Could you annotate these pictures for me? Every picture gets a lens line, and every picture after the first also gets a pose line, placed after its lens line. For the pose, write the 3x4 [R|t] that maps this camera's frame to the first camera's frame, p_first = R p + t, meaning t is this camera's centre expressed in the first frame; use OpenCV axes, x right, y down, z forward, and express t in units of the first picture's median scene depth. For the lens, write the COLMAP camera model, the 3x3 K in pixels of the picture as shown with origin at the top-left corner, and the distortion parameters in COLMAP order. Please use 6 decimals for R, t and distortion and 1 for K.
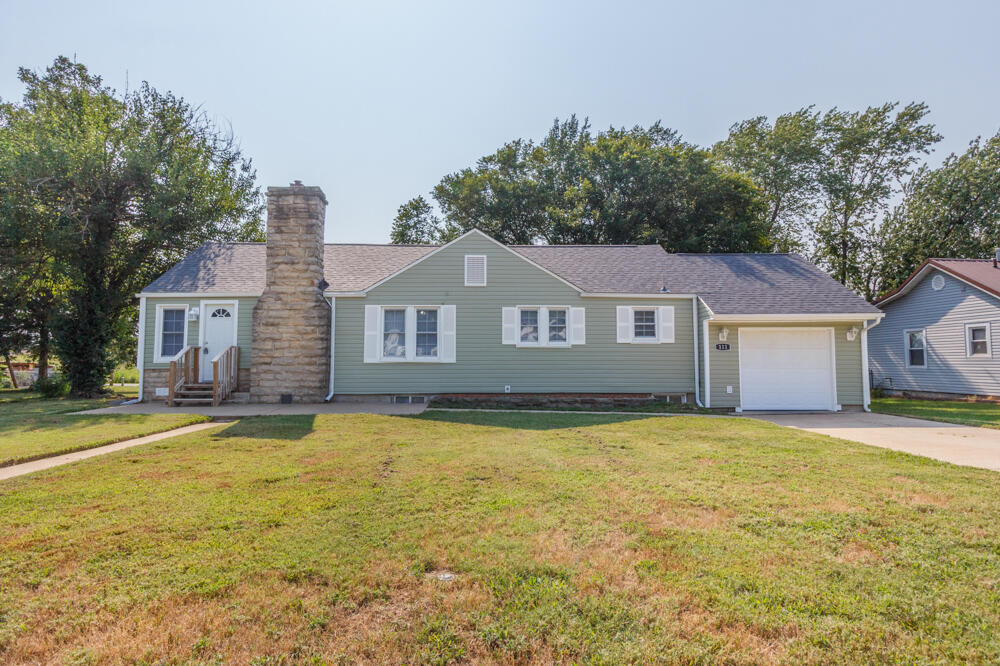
lens RADIAL K [[569.6, 0, 500.0], [0, 569.6, 333.0], [0, 0, 1]] dist [-0.001395, -0.000176]
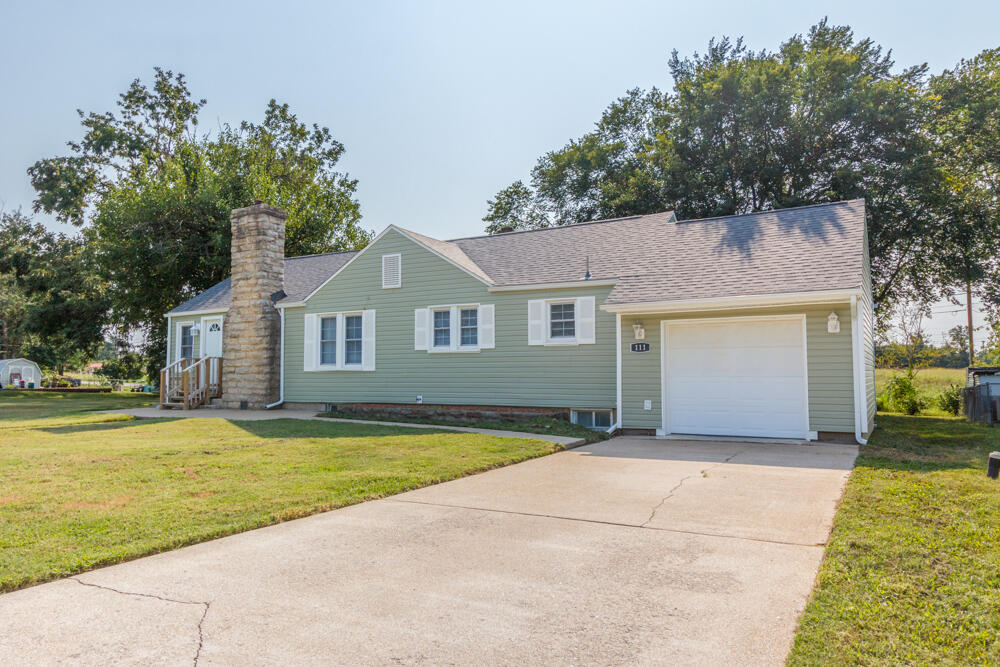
lens RADIAL K [[684.5, 0, 500.0], [0, 684.5, 333.5], [0, 0, 1]] dist [0.001708, 0.000027]
pose [[0.856607, -0.033800, -0.514862, 0.685161], [0.032323, 0.999407, -0.011831, 0.010787], [0.514957, -0.006507, 0.857191, 0.135411]]
